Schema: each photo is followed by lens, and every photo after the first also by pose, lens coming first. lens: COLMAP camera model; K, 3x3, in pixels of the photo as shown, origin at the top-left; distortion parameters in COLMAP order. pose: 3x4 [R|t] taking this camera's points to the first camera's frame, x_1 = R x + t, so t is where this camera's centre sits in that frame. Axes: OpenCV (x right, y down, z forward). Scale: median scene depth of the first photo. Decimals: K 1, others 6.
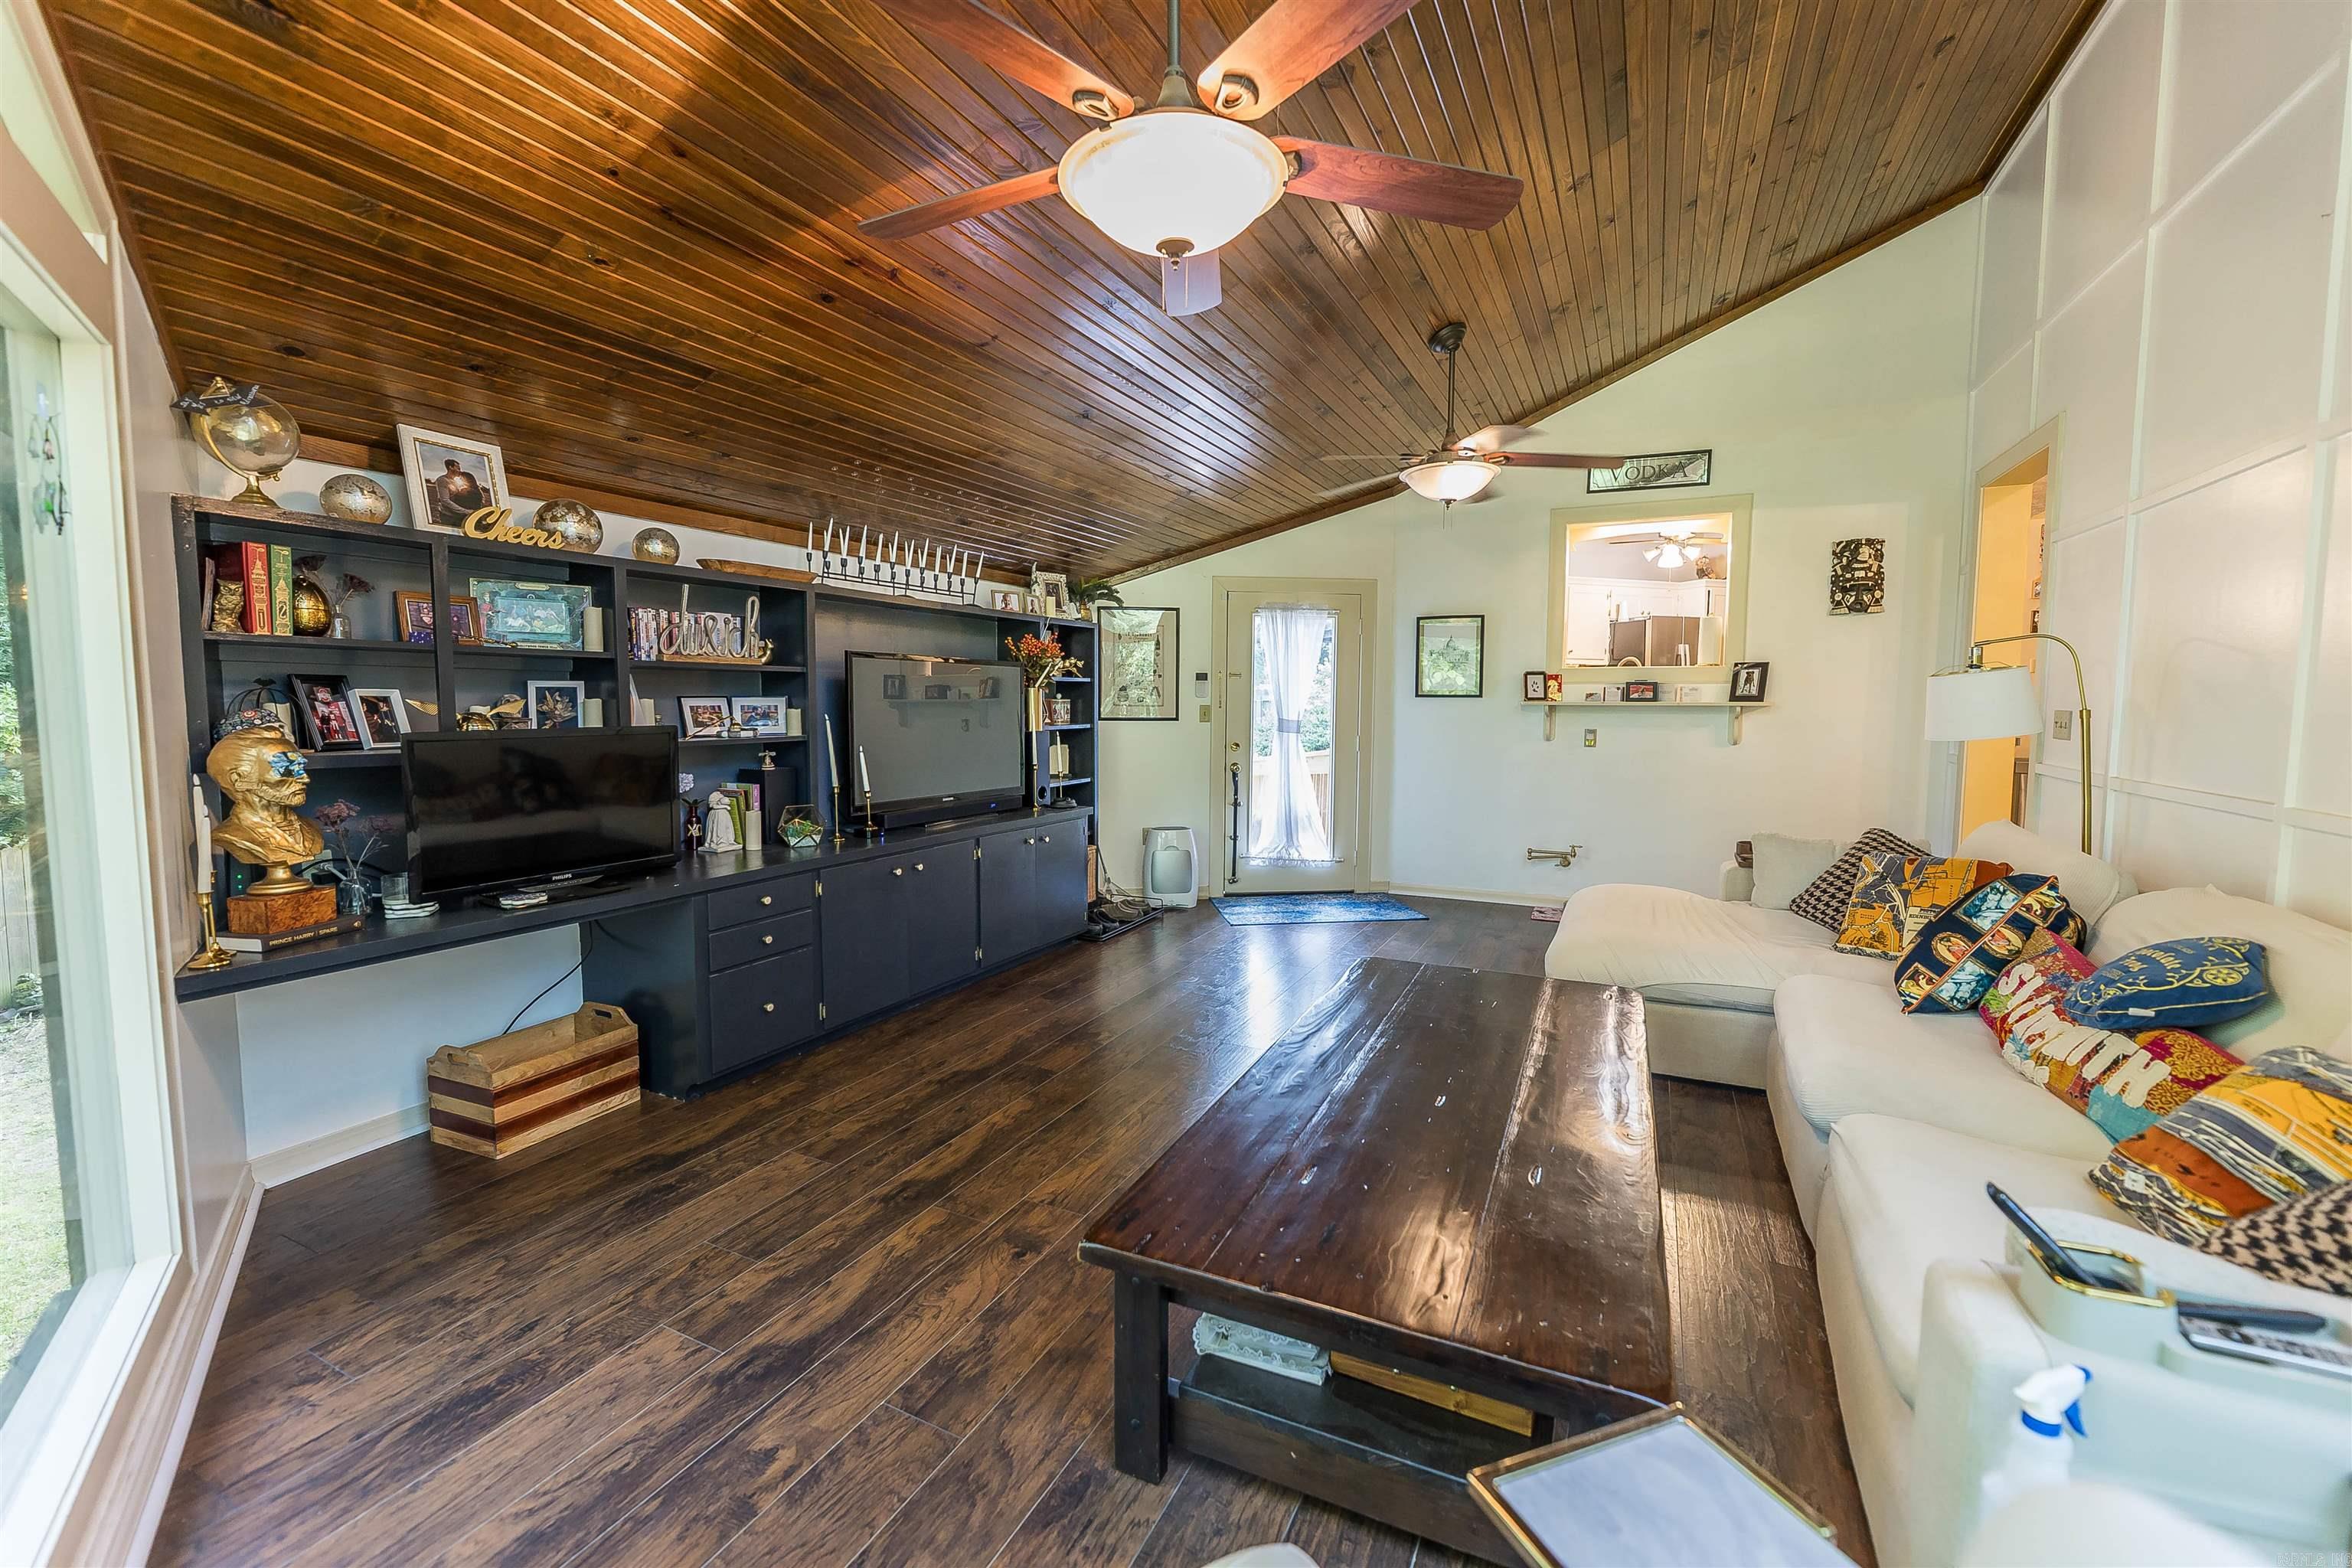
lens RADIAL K [[946.3, 0, 1162.3], [0, 946.3, 769.3], [0, 0, 1]] dist [-0.003388, 0.001535]
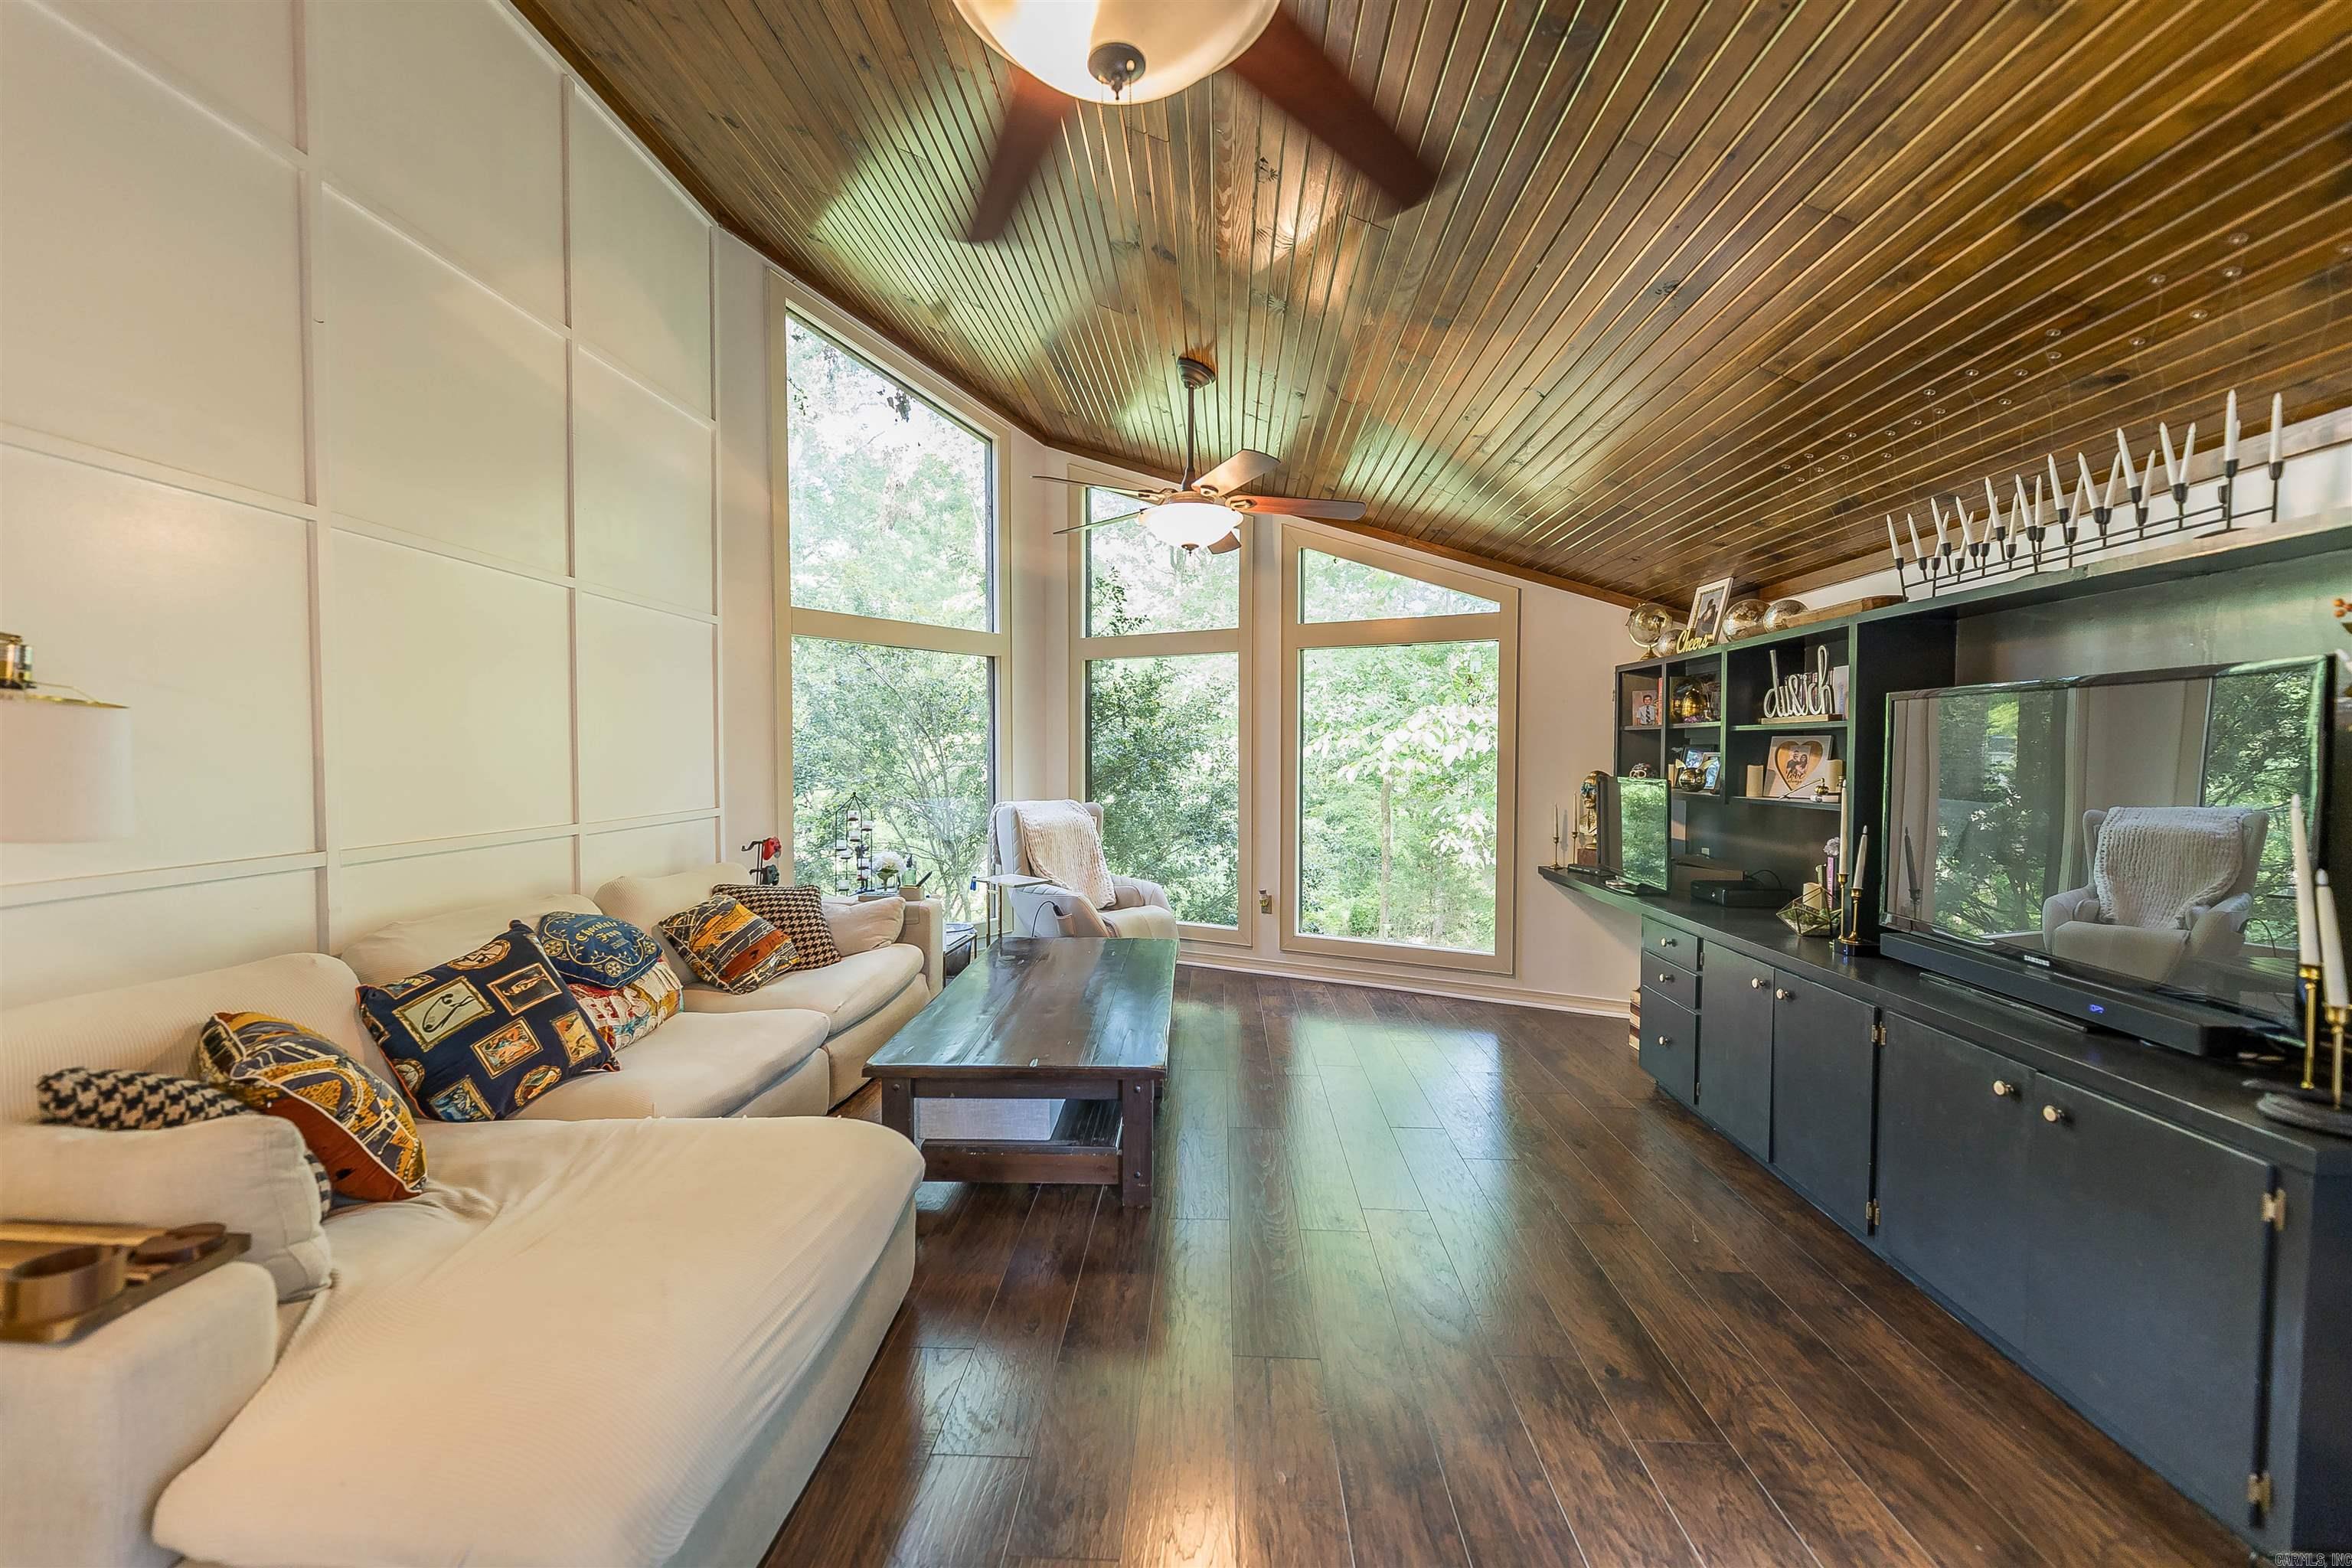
lens RADIAL K [[946.3, 0, 1168.3], [0, 946.3, 783.2], [0, 0, 1]] dist [-0.003388, 0.001535]
pose [[-0.911641, 0.002213, -0.410981, 0.345652], [-0.041404, 0.994404, 0.097197, -0.078863], [0.408896, 0.105625, -0.906448, 1.083879]]
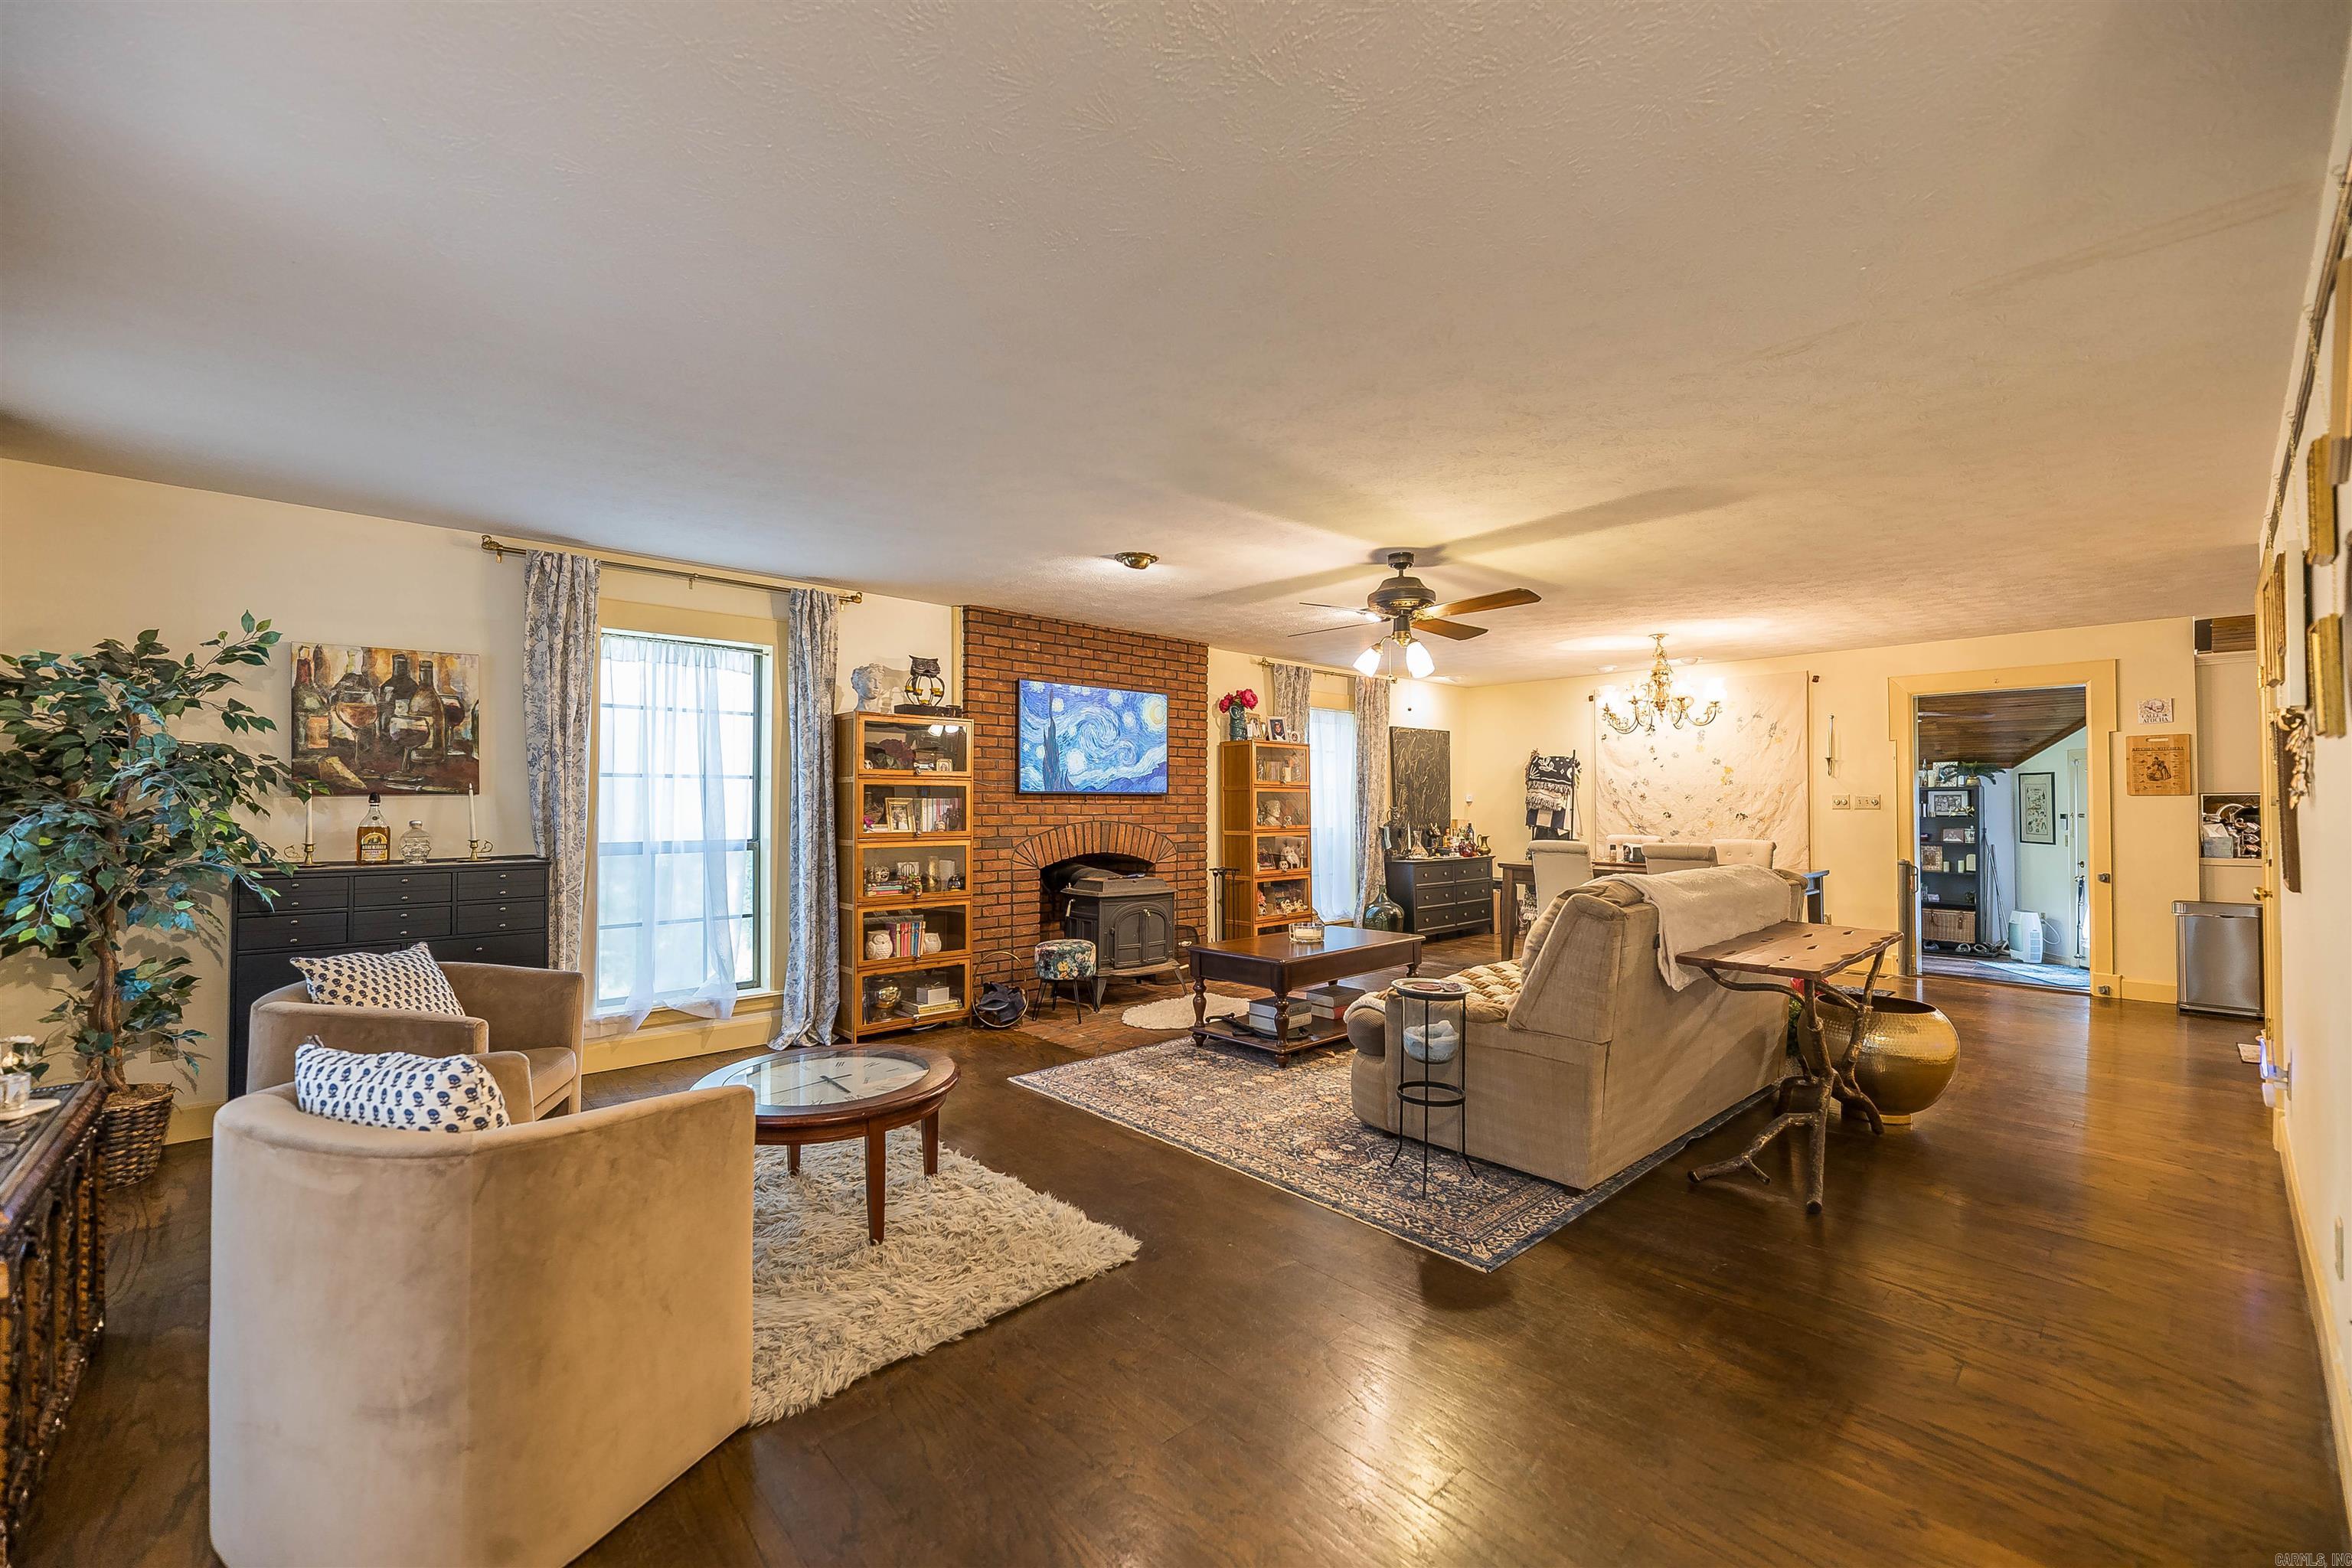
lens RADIAL K [[946.3, 0, 1170.5], [0, 946.3, 785.0], [0, 0, 1]] dist [-0.003388, 0.001535]
pose [[-0.345506, -0.021001, -0.938181, 2.310593], [-0.072009, 0.997395, 0.004193, -0.060329], [0.935650, 0.069006, -0.346118, 0.216828]]
